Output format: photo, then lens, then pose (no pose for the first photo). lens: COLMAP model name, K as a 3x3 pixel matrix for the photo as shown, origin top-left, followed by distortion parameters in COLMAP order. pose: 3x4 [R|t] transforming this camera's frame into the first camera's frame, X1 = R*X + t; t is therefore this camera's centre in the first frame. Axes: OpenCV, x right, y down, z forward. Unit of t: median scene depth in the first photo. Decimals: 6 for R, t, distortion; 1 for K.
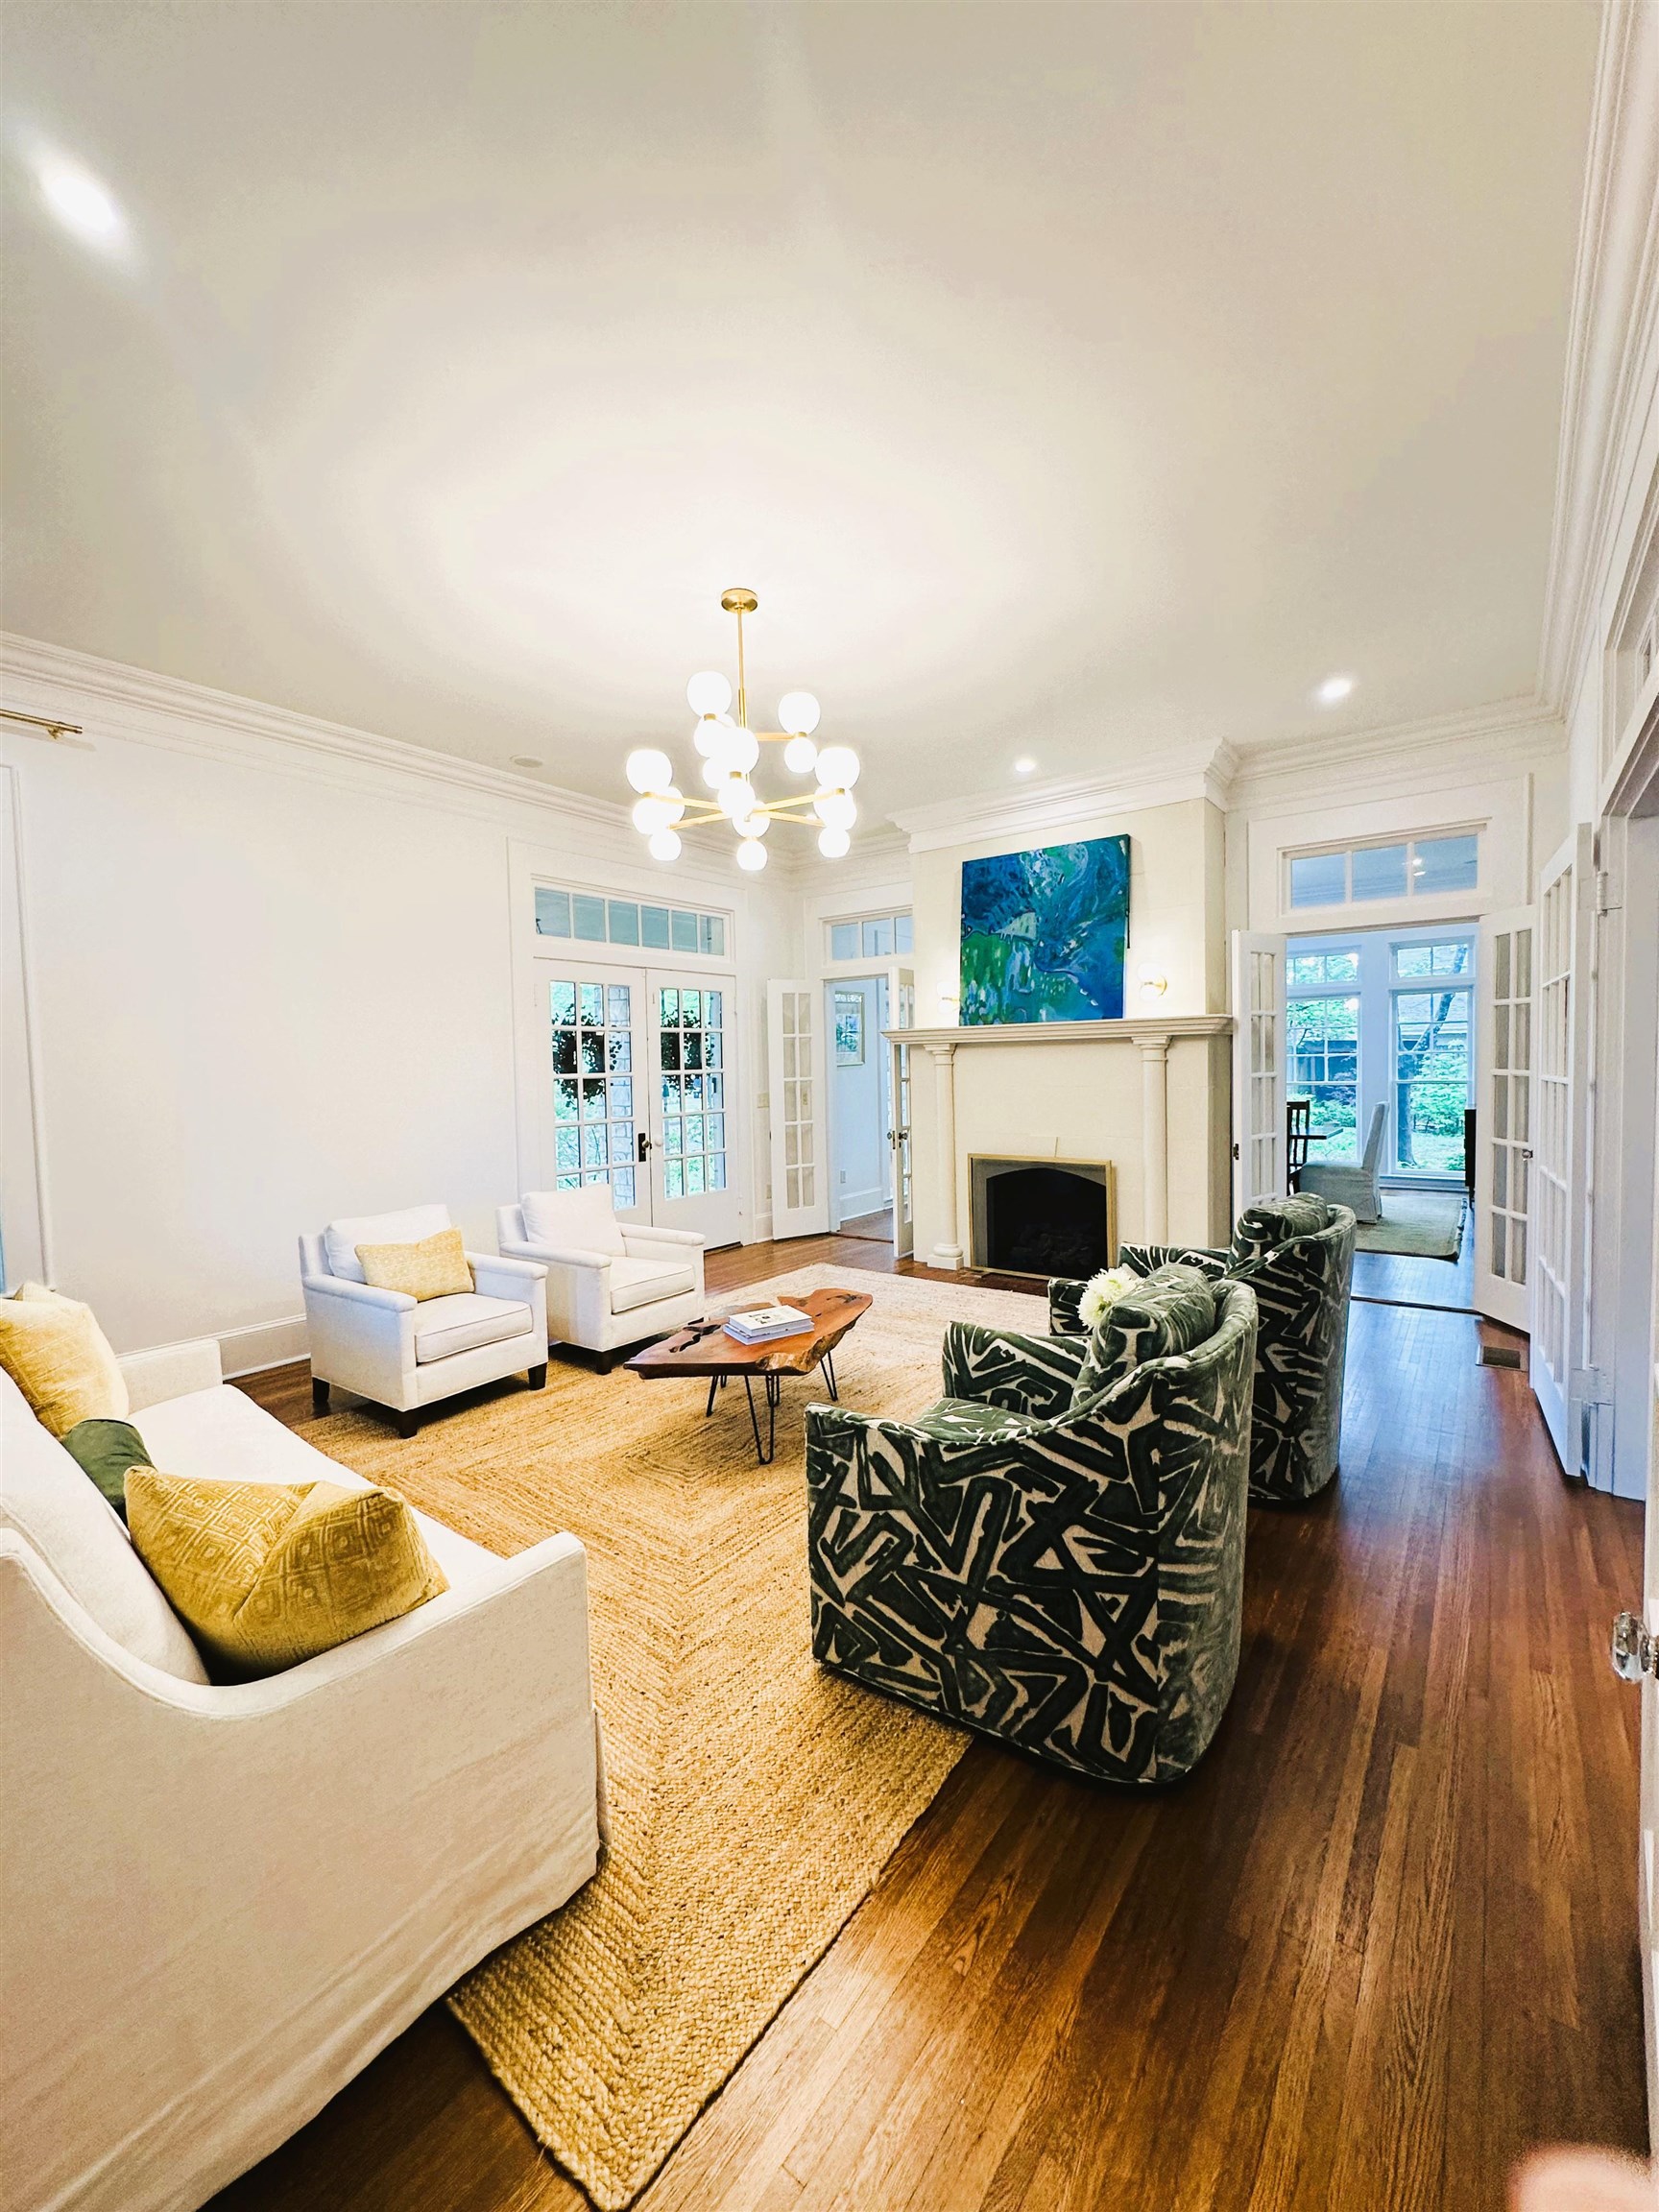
lens RADIAL K [[880.1, 0, 827.9], [0, 880.1, 1102.5], [0, 0, 1]] dist [-0.004534, 0.000806]
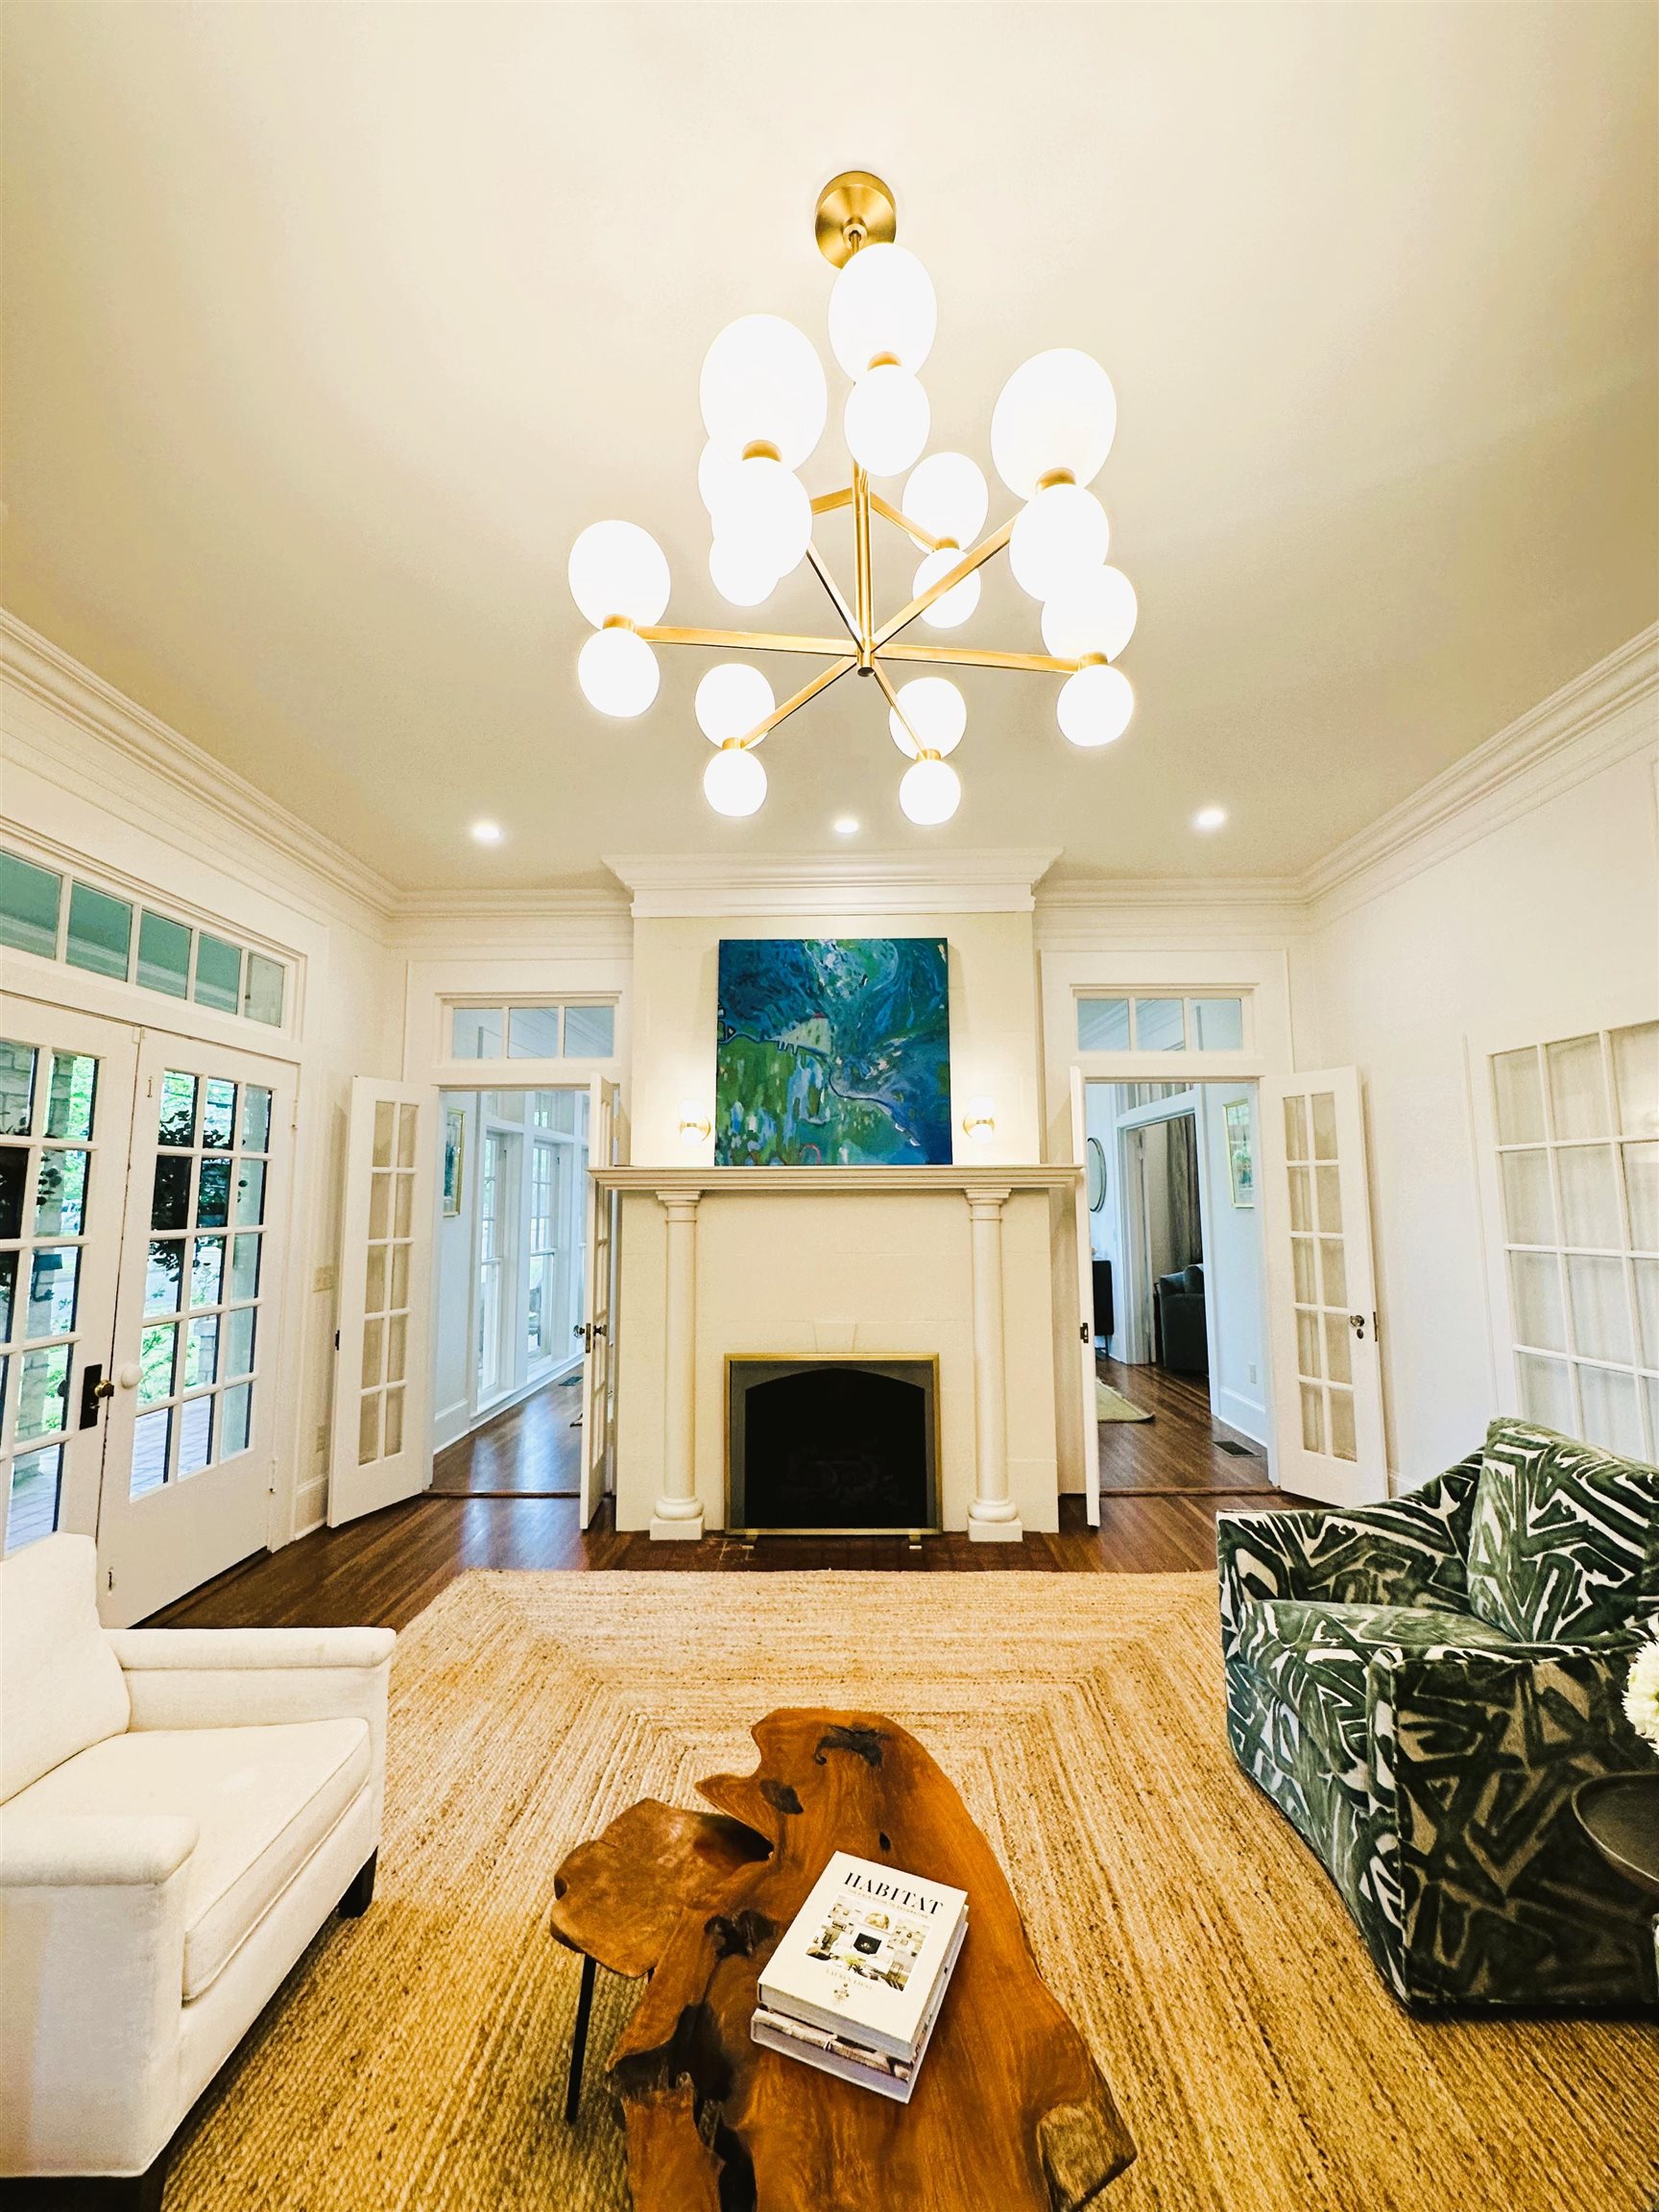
lens RADIAL K [[880.1, 0, 827.9], [0, 880.1, 1102.5], [0, 0, 1]] dist [-0.004534, 0.000806]
pose [[0.806112, 0.080473, 0.586266, -0.196466], [0.015025, 0.987608, -0.156223, -0.027354], [-0.591572, 0.134742, 0.794913, 0.404278]]
